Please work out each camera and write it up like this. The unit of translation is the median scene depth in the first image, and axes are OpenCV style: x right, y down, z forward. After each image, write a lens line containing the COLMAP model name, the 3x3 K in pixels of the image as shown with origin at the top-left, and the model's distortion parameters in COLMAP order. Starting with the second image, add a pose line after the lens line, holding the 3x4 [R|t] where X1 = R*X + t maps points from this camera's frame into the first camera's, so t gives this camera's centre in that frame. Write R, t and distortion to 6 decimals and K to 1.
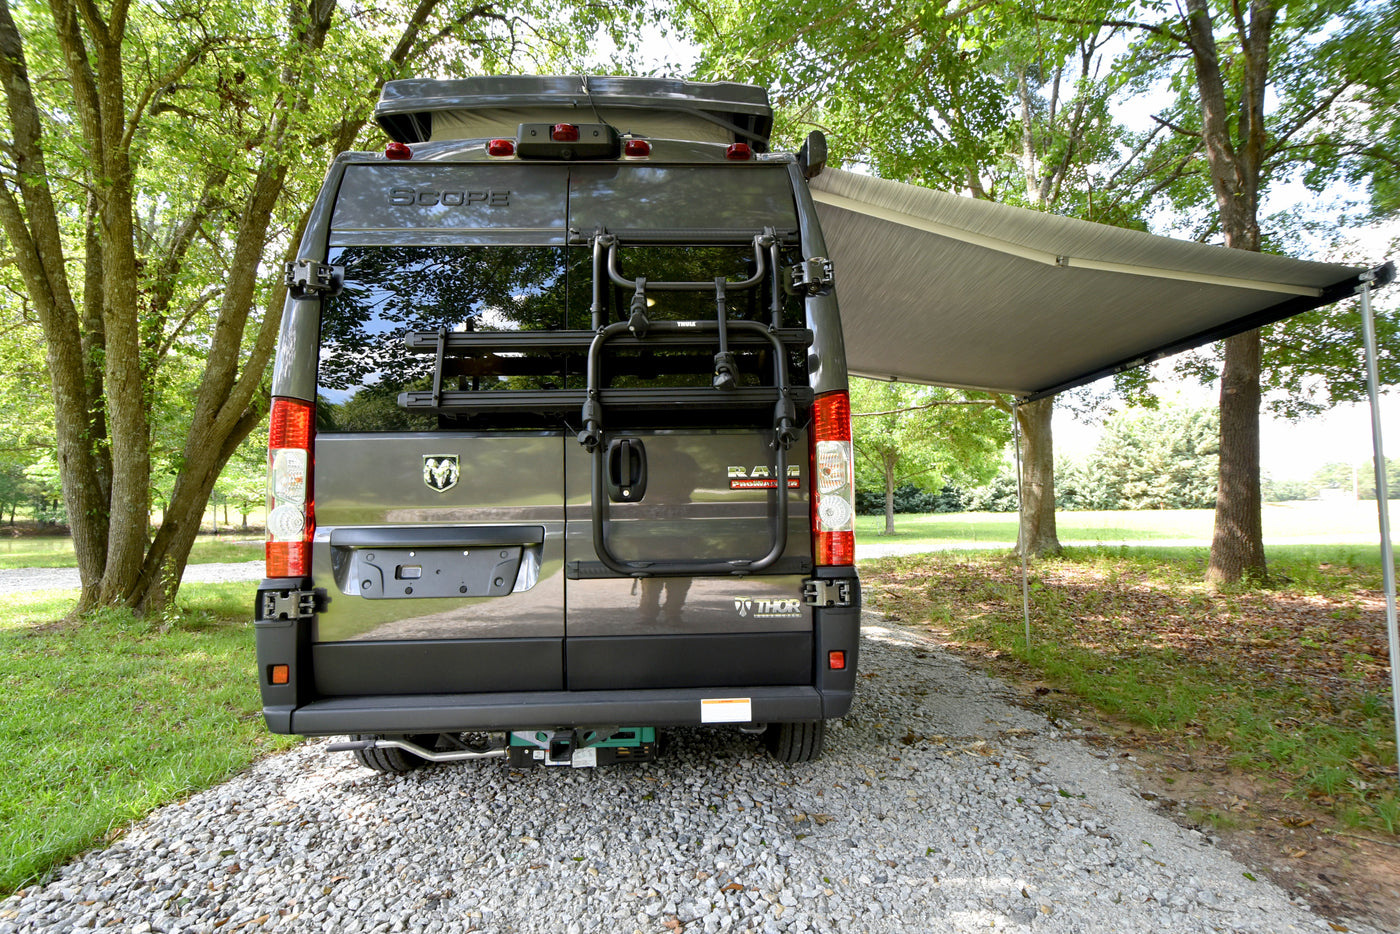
lens RADIAL K [[617.2, 0, 694.0], [0, 617.2, 472.0], [0, 0, 1]] dist [-0.000993, -0.003426]
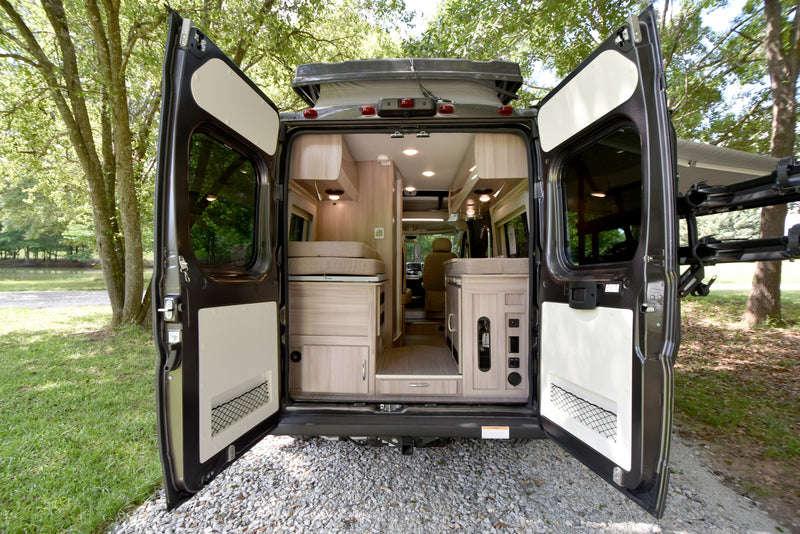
lens RADIAL K [[359.5, 0, 400.0], [0, 359.5, 267.0], [0, 0, 1]] dist [-0.007592, -0.004703]
pose [[0.997740, 0.016582, -0.065121, -0.136584], [-0.010632, 0.995823, 0.090679, -0.162431], [0.066353, -0.089782, 0.993749, -0.038171]]
